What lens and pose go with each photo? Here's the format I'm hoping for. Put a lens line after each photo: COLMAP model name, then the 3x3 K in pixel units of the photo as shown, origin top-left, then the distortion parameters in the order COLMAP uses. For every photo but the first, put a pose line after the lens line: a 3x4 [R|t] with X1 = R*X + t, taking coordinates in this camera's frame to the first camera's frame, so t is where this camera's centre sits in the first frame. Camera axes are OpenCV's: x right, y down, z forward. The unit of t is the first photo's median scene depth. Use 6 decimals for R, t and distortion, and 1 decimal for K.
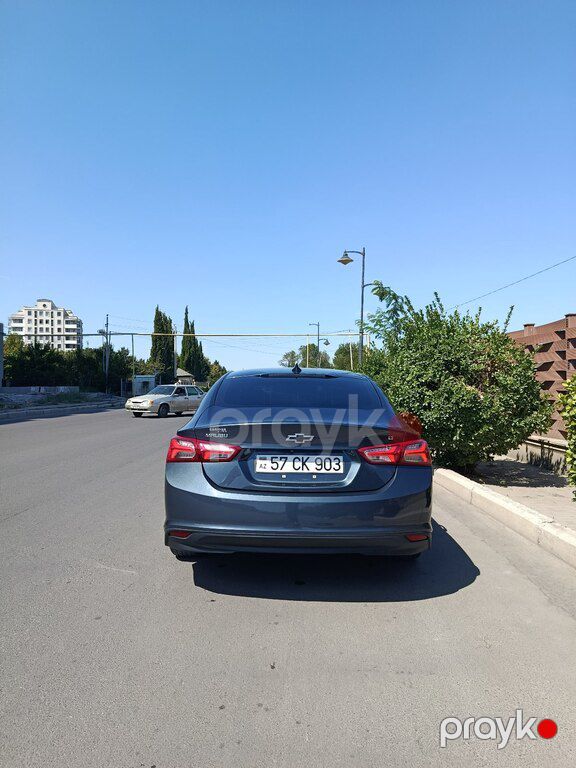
lens RADIAL K [[526.3, 0, 288.0], [0, 526.3, 384.0], [0, 0, 1]] dist [0.080619, -0.138046]
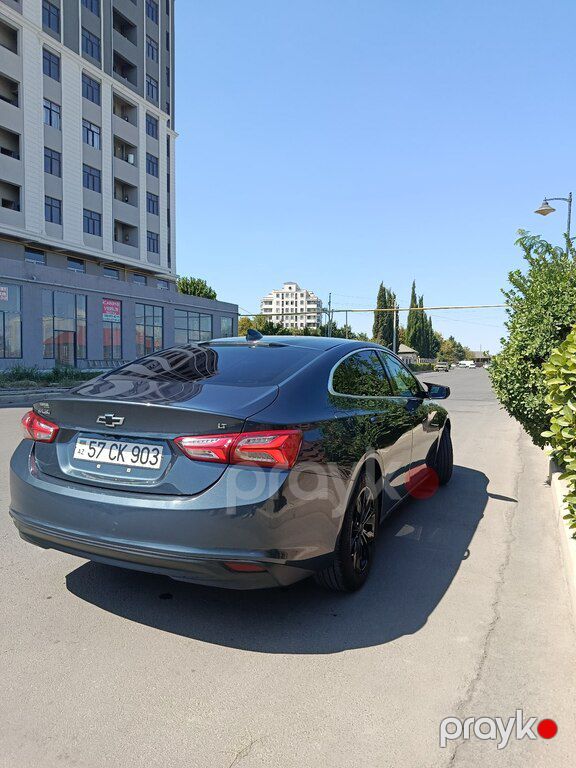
lens RADIAL K [[526.3, 0, 288.0], [0, 526.3, 384.0], [0, 0, 1]] dist [0.080619, -0.138046]
pose [[0.906081, 0.027666, -0.422199, 0.588547], [-0.008780, 0.998875, 0.046611, 0.009111], [0.423014, -0.038527, 0.905304, 0.389074]]
